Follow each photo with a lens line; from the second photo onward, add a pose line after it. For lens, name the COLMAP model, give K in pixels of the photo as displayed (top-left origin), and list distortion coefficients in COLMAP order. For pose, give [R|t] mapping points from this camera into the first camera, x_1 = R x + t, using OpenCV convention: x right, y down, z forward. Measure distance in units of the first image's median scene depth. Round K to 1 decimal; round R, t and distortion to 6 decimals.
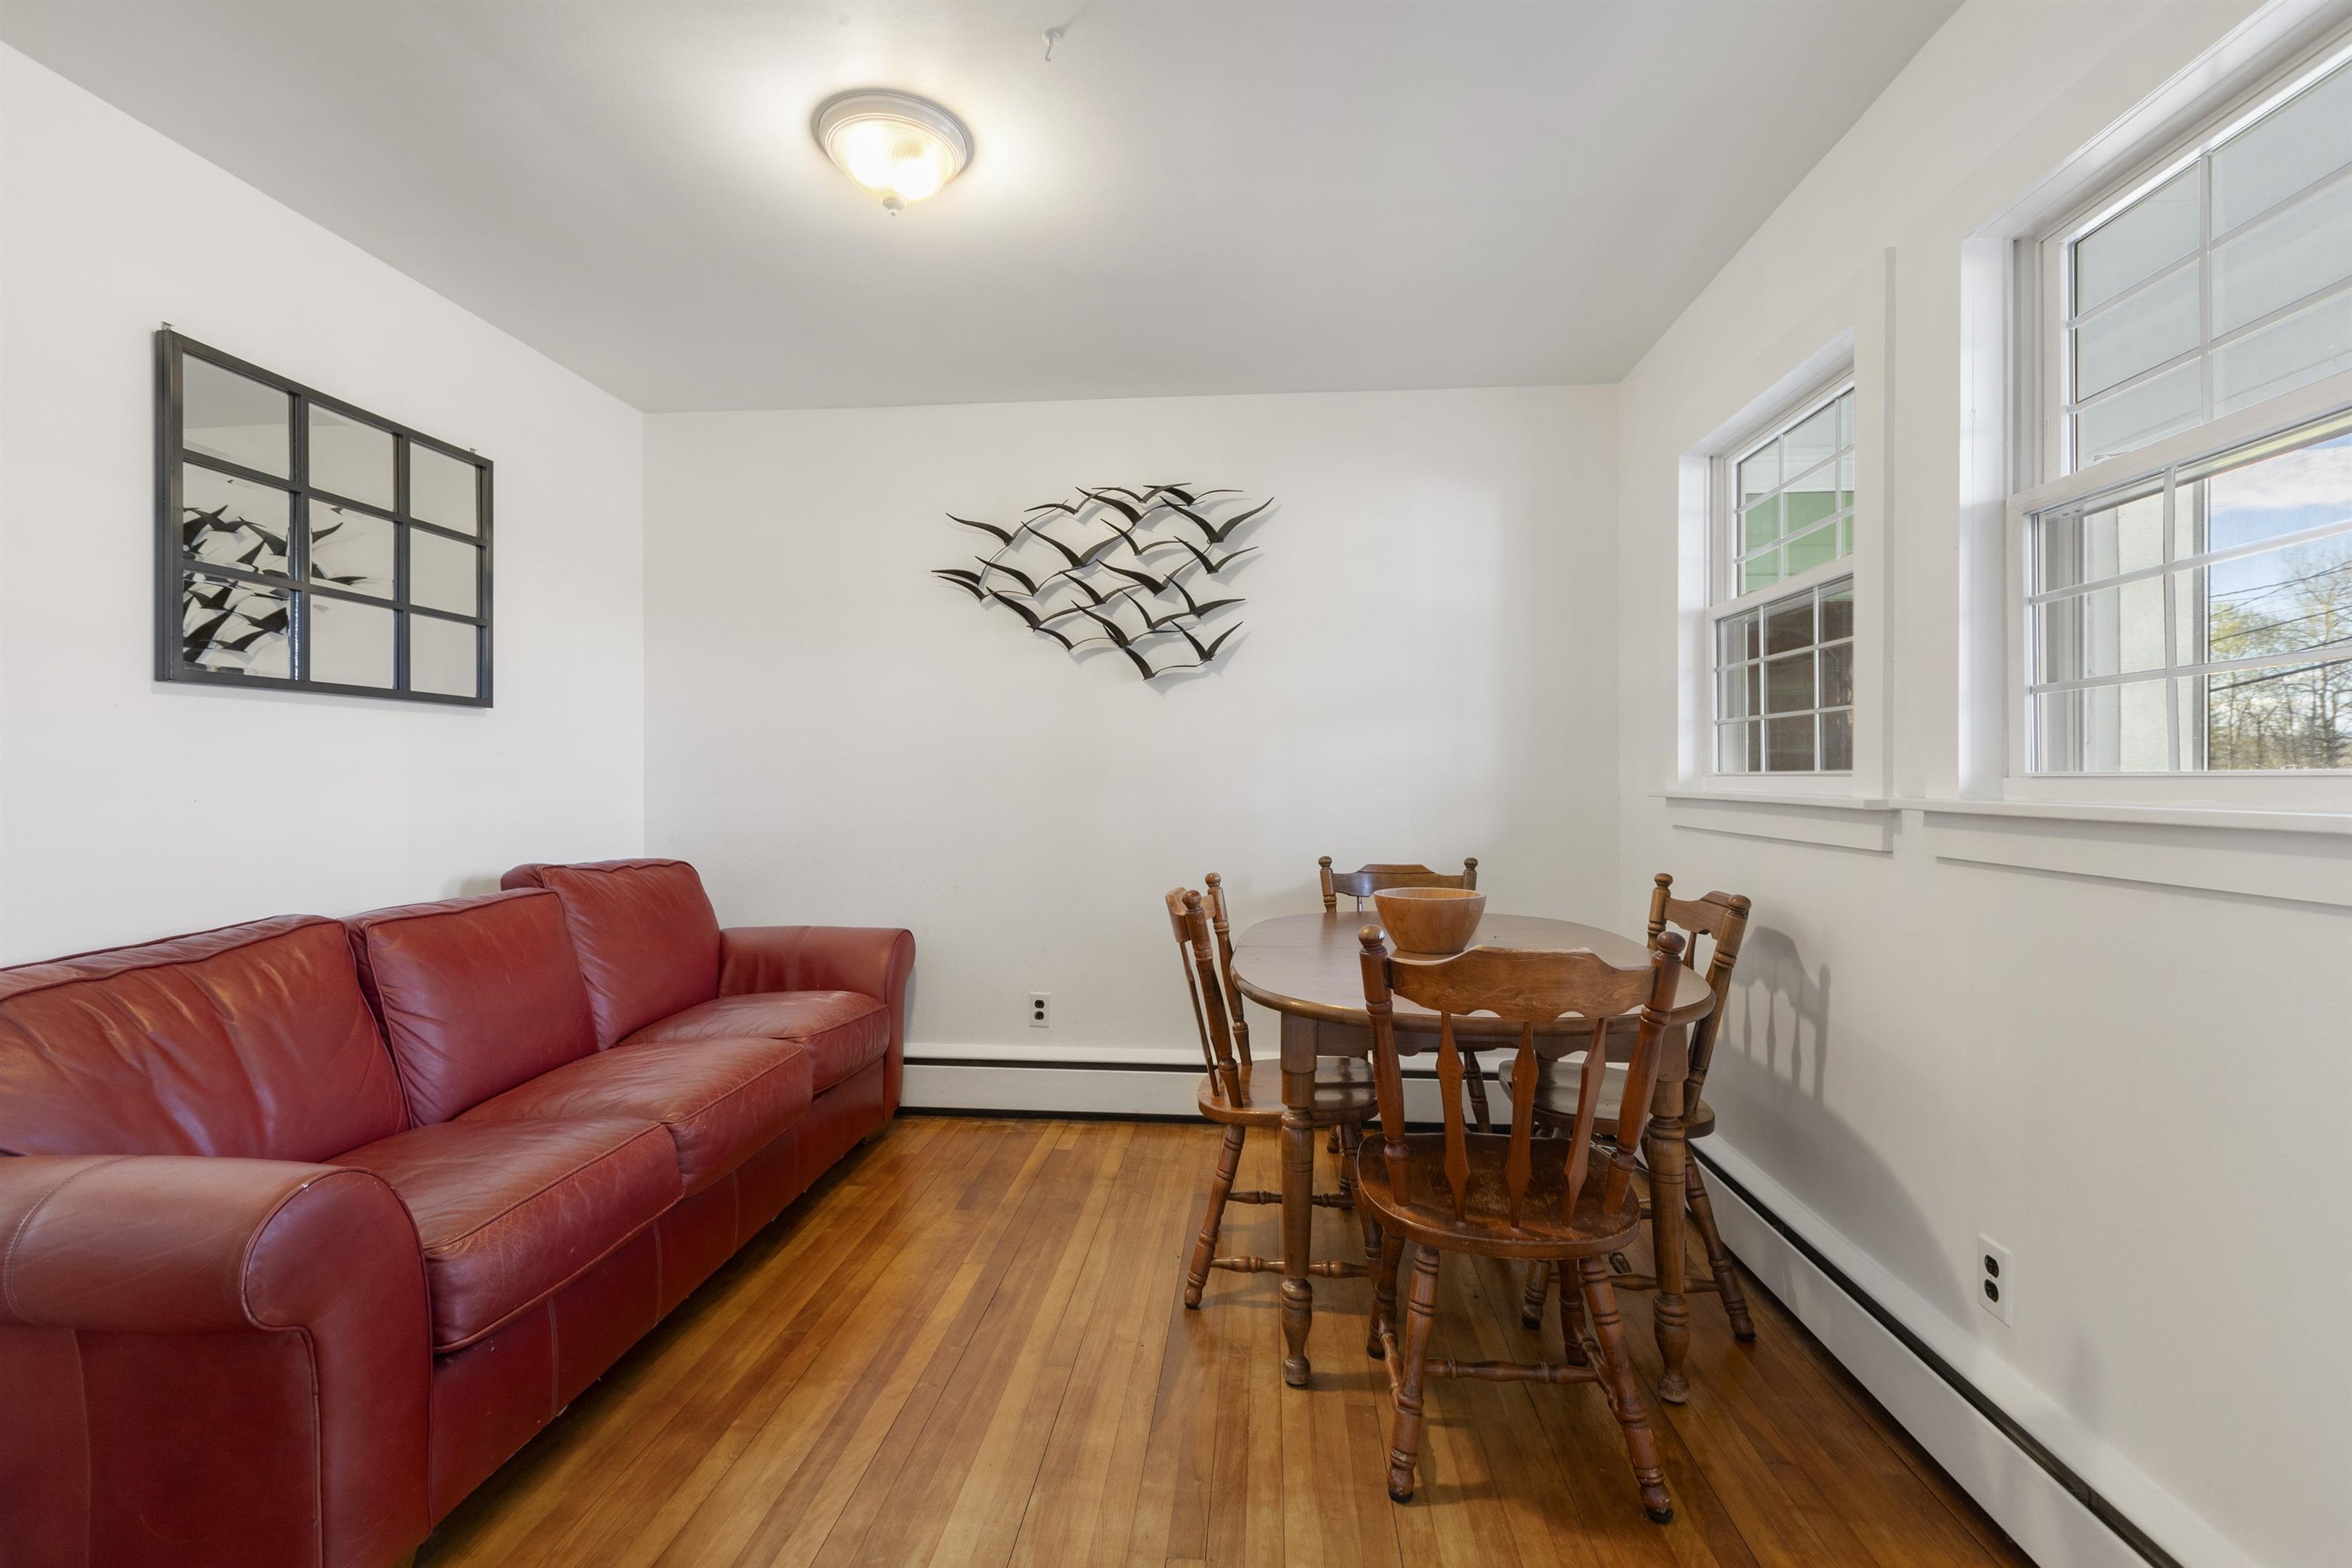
lens RADIAL K [[1054.8, 0, 1178.3], [0, 1054.8, 762.6], [0, 0, 1]] dist [0.001383, -0.000358]
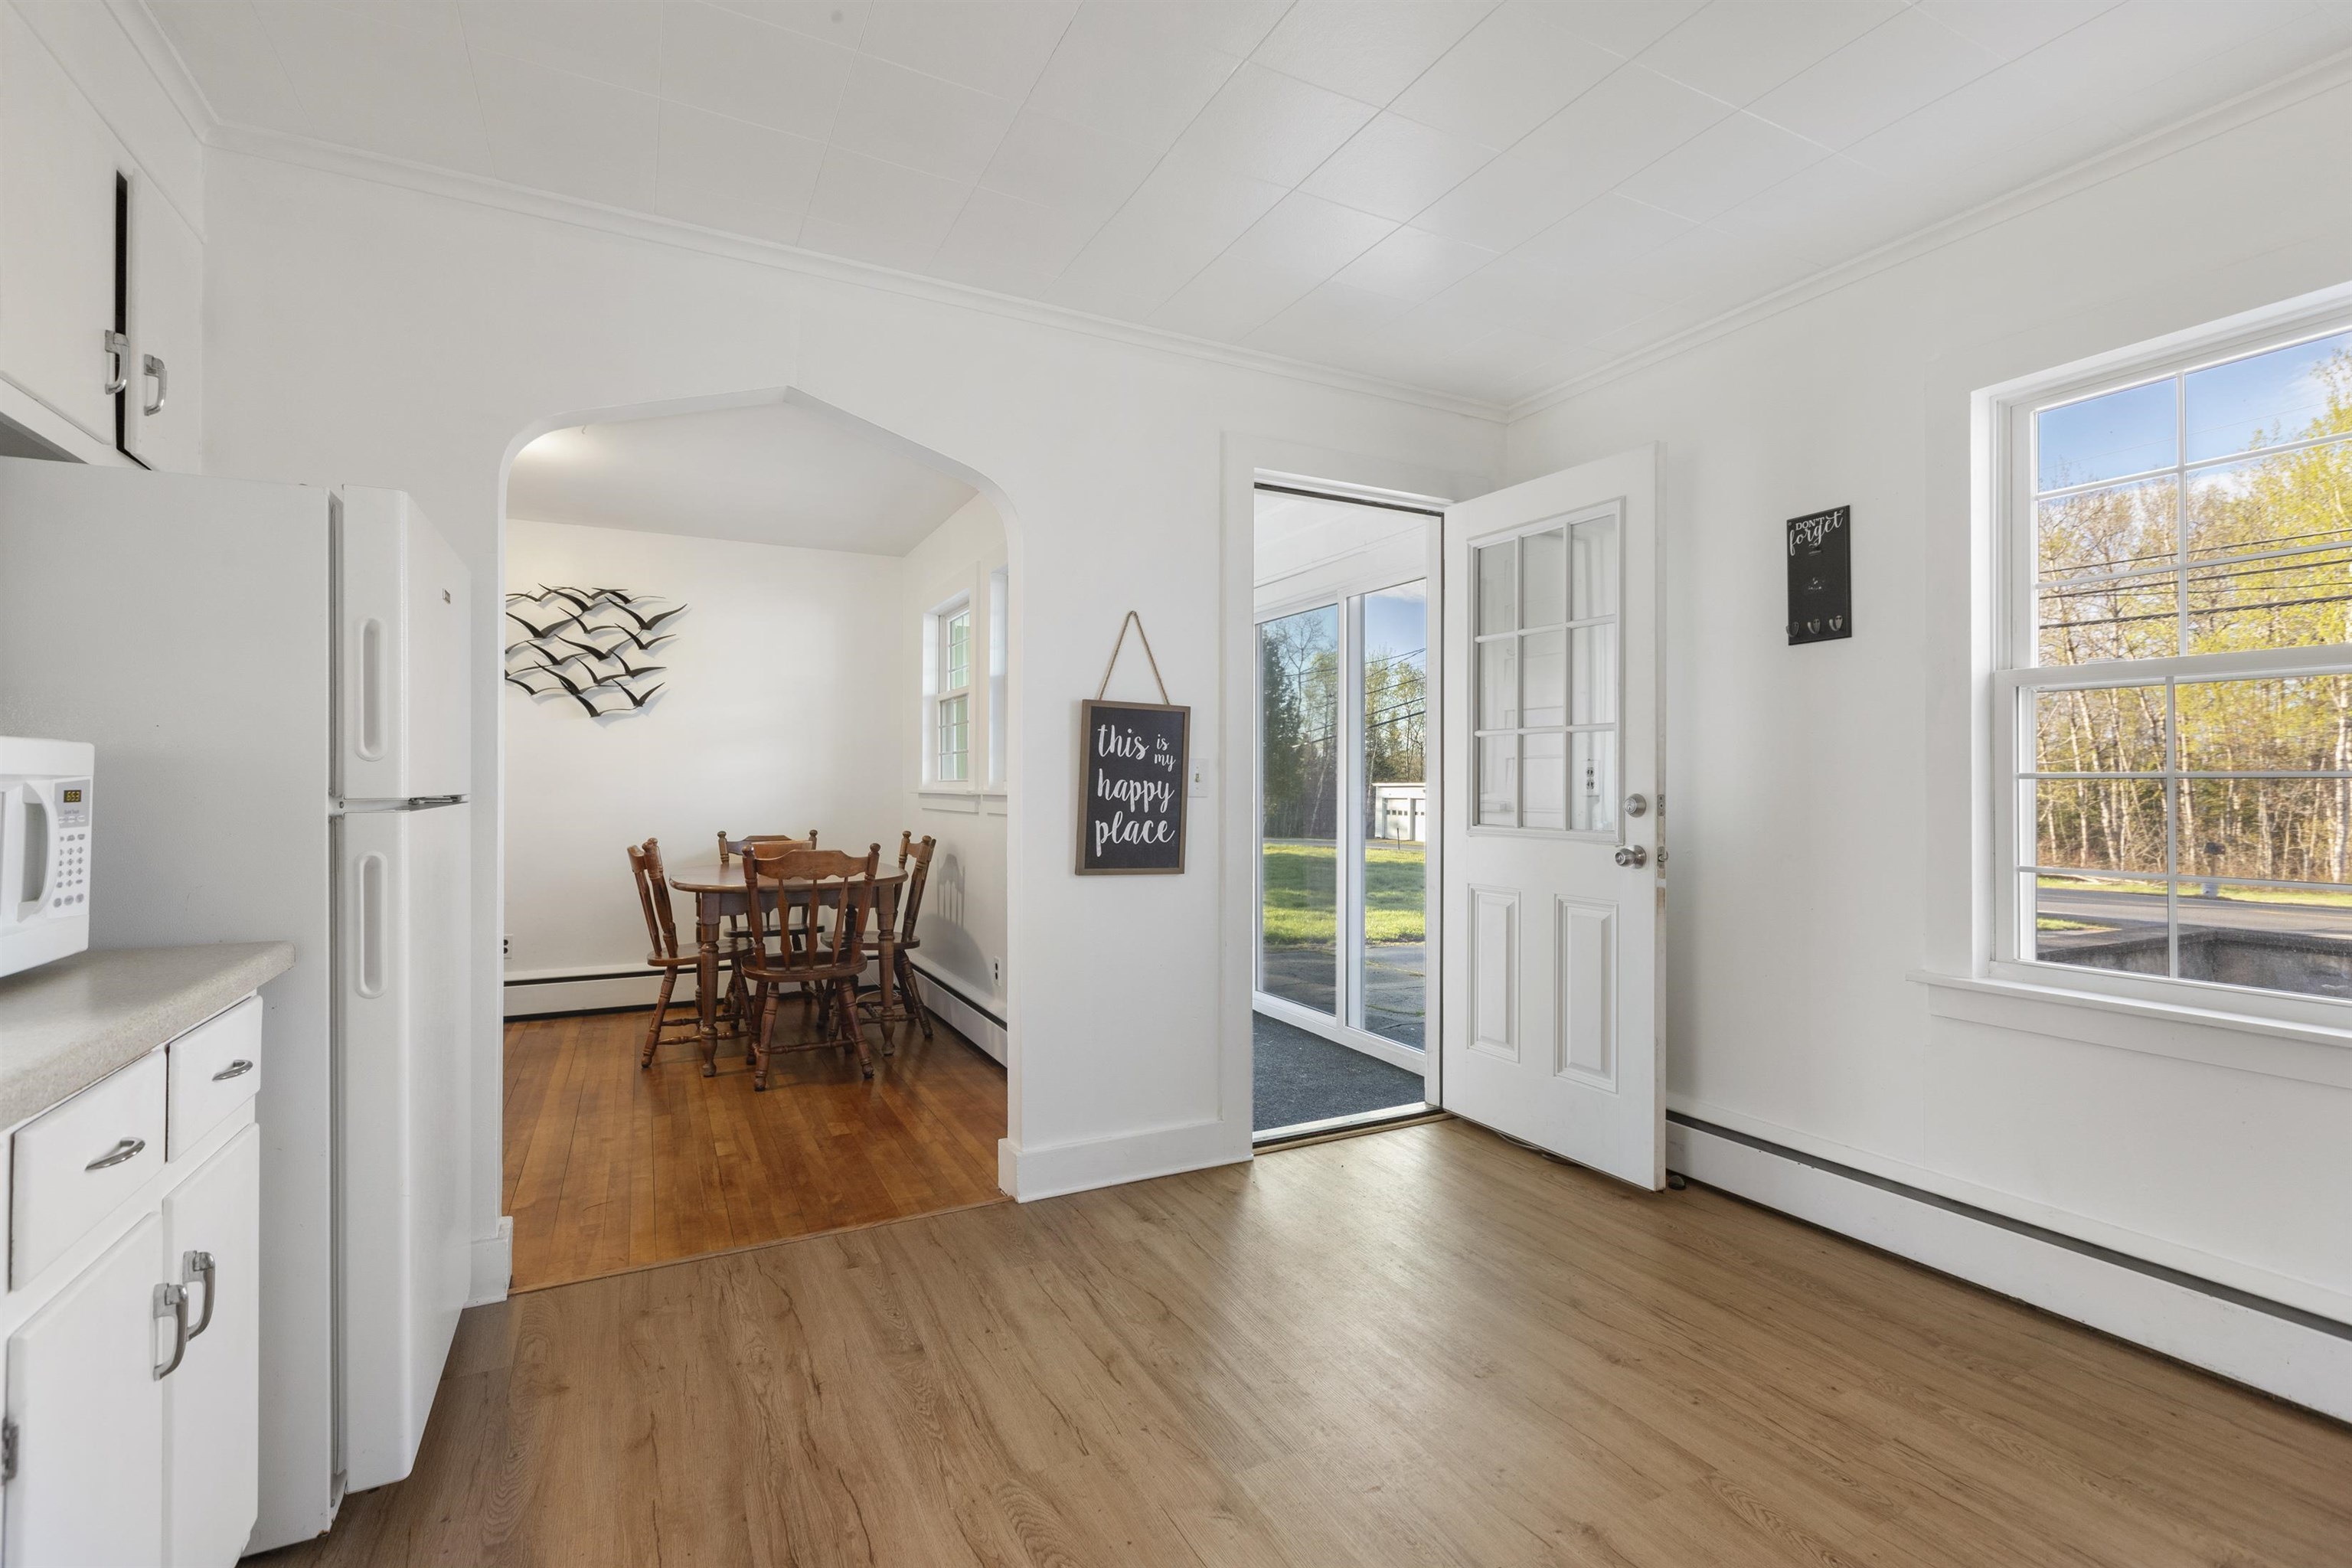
lens RADIAL K [[1048.7, 0, 1176.0], [0, 1048.7, 784.0], [0, 0, 1]] dist [-0.000475, -0.000471]
pose [[0.849440, 0.002470, 0.527680, -0.117795], [-0.007405, 0.999946, 0.007240, -0.000998], [-0.527633, -0.010057, 0.849413, -0.732850]]
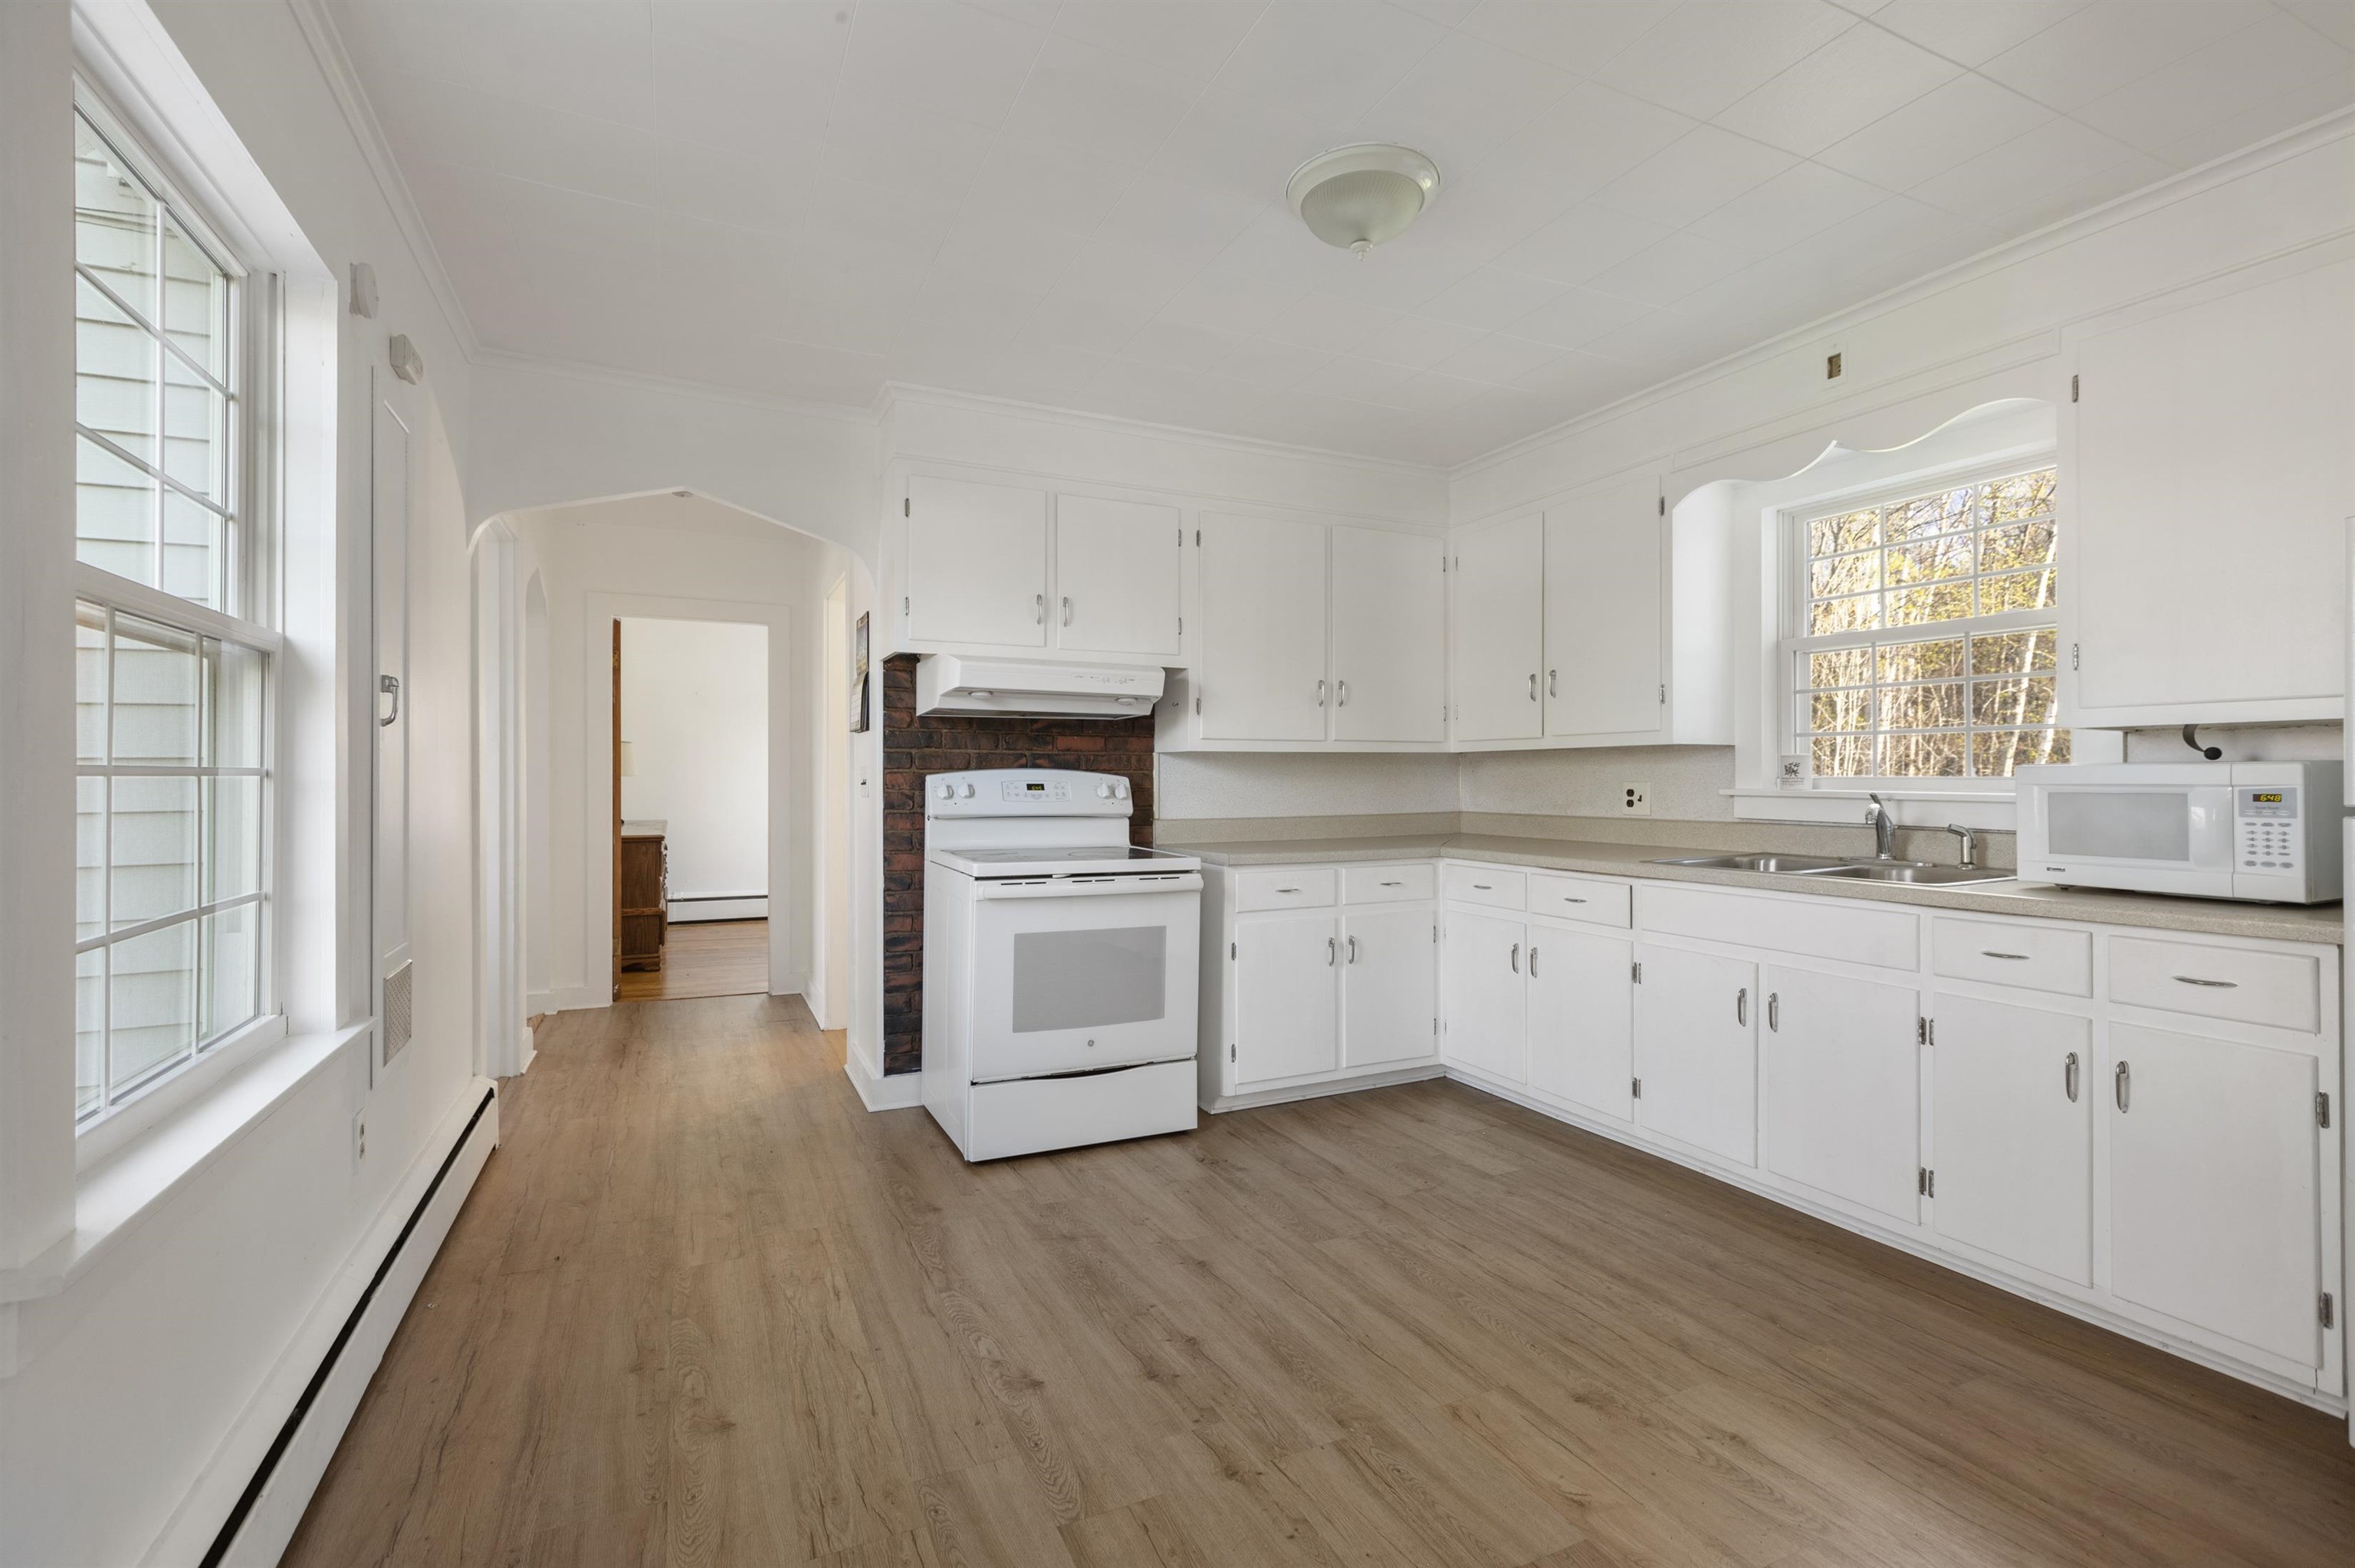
lens RADIAL K [[1064.9, 0, 1177.5], [0, 1064.9, 784.0], [0, 0, 1]] dist [0.000675, -0.000228]
pose [[-0.867125, 0.002898, -0.498082, 0.579341], [0.002741, 0.999996, 0.001047, -0.000935], [0.498083, -0.000457, -0.867129, 0.014112]]
